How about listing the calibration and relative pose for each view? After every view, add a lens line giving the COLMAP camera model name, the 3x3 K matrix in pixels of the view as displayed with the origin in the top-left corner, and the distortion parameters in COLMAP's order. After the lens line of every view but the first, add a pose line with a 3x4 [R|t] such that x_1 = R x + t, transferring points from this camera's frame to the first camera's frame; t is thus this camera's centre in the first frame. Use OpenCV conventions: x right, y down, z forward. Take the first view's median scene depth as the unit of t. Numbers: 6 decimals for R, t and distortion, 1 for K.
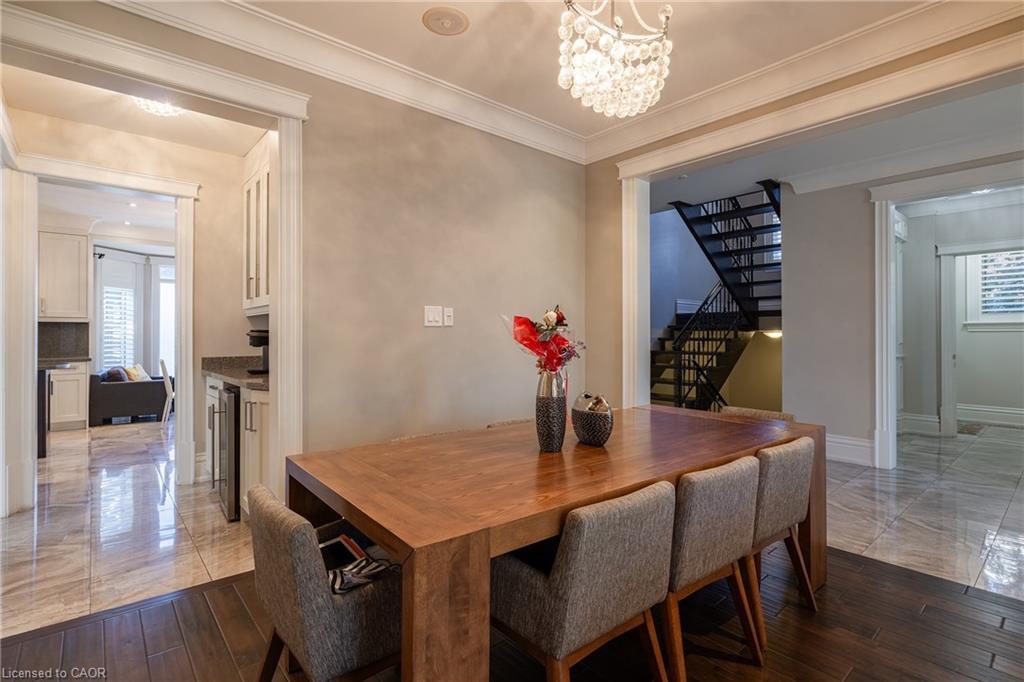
lens RADIAL K [[496.6, 0, 514.8], [0, 496.6, 342.8], [0, 0, 1]] dist [-0.012831, -0.000823]
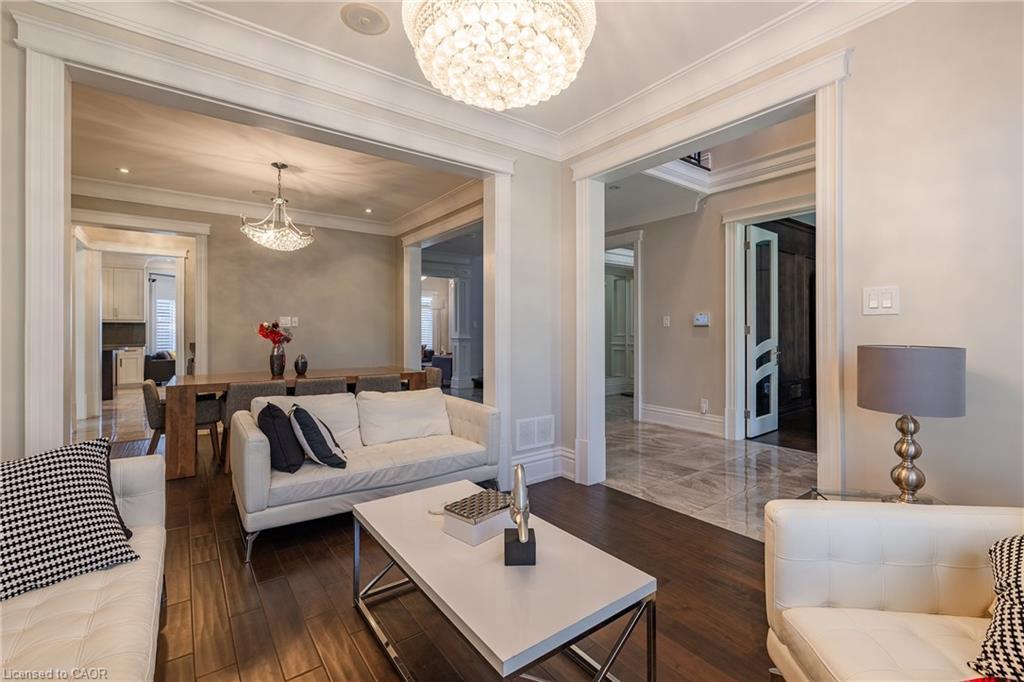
lens RADIAL K [[446.3, 0, 509.2], [0, 446.3, 333.6], [0, 0, 1]] dist [0.000233, 0.000211]
pose [[0.997055, 0.008528, -0.076216, 0.736172], [-0.009677, 0.999845, -0.014719, 0.010291], [0.076079, 0.015413, 0.996983, -0.614753]]
